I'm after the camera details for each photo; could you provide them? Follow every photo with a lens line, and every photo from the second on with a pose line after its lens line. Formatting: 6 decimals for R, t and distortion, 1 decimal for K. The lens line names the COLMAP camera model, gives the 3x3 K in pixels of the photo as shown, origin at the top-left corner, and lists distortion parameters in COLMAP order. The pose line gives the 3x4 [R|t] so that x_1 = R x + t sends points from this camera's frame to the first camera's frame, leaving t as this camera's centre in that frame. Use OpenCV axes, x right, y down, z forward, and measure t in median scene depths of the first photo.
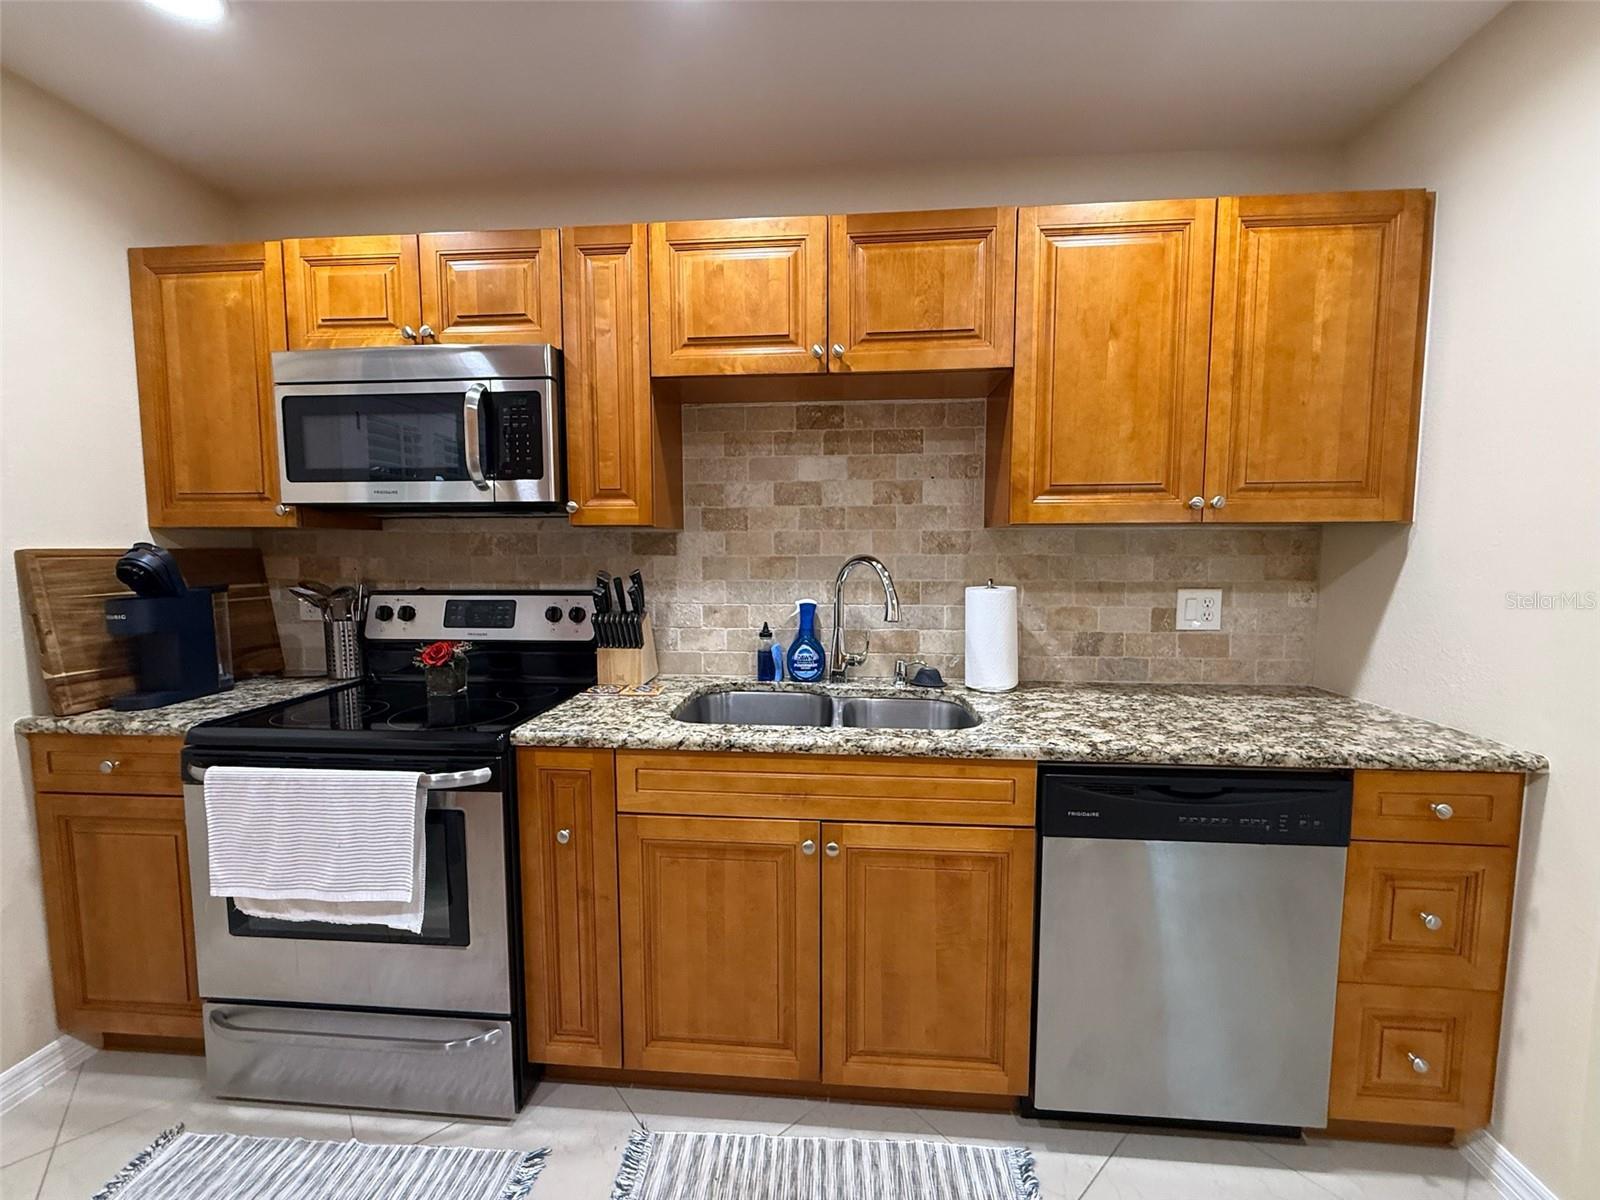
lens RADIAL K [[636.1, 0, 797.6], [0, 636.1, 600.2], [0, 0, 1]] dist [-0.000221, 0.000360]
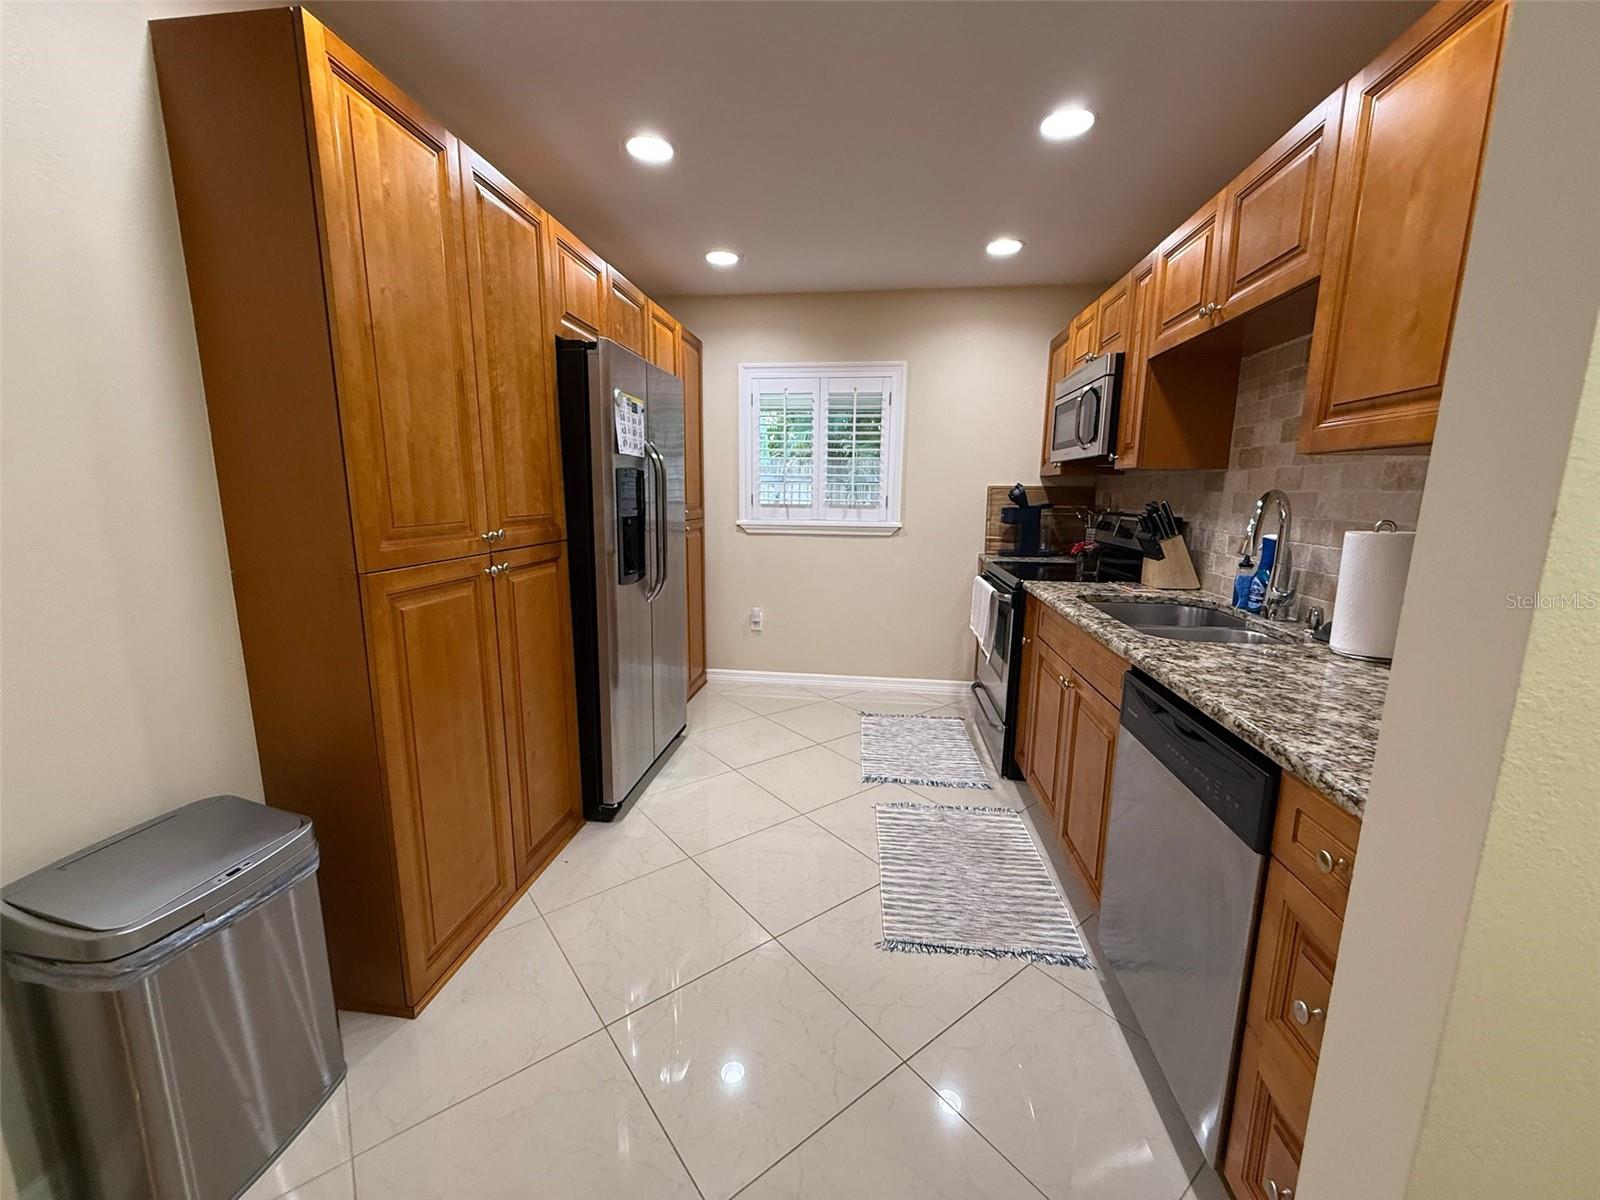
lens RADIAL K [[636.1, 0, 795.2], [0, 636.1, 599.8], [0, 0, 1]] dist [-0.000221, 0.000360]
pose [[-0.045104, 0.172081, -0.984050, 1.234369], [-0.092128, 0.980138, 0.175620, -0.008740], [0.994725, 0.098580, -0.028355, 0.314594]]
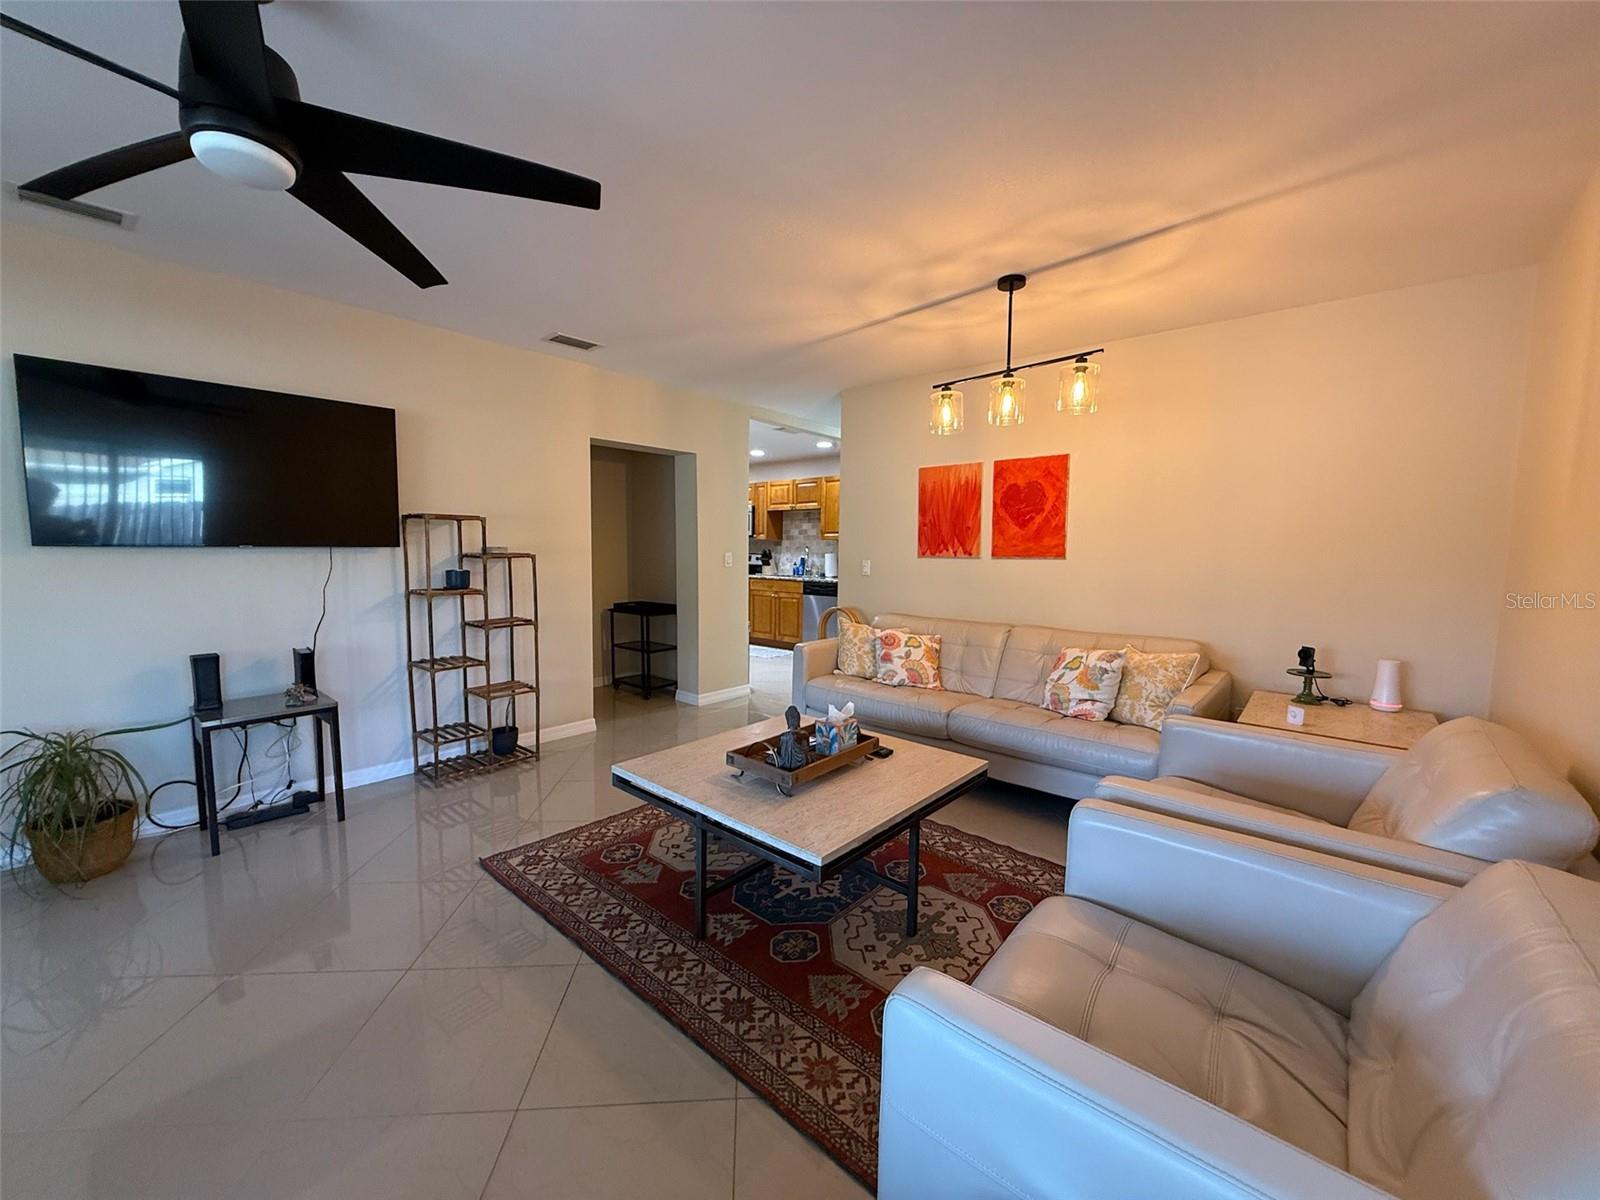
lens RADIAL K [[636.1, 0, 795.8], [0, 636.1, 599.3], [0, 0, 1]] dist [-0.000221, 0.000360]
pose [[0.801219, 0.057868, -0.595567, 2.962500], [-0.062786, 0.997949, 0.012498, 0.274020], [0.595068, 0.027380, 0.803209, -2.875219]]
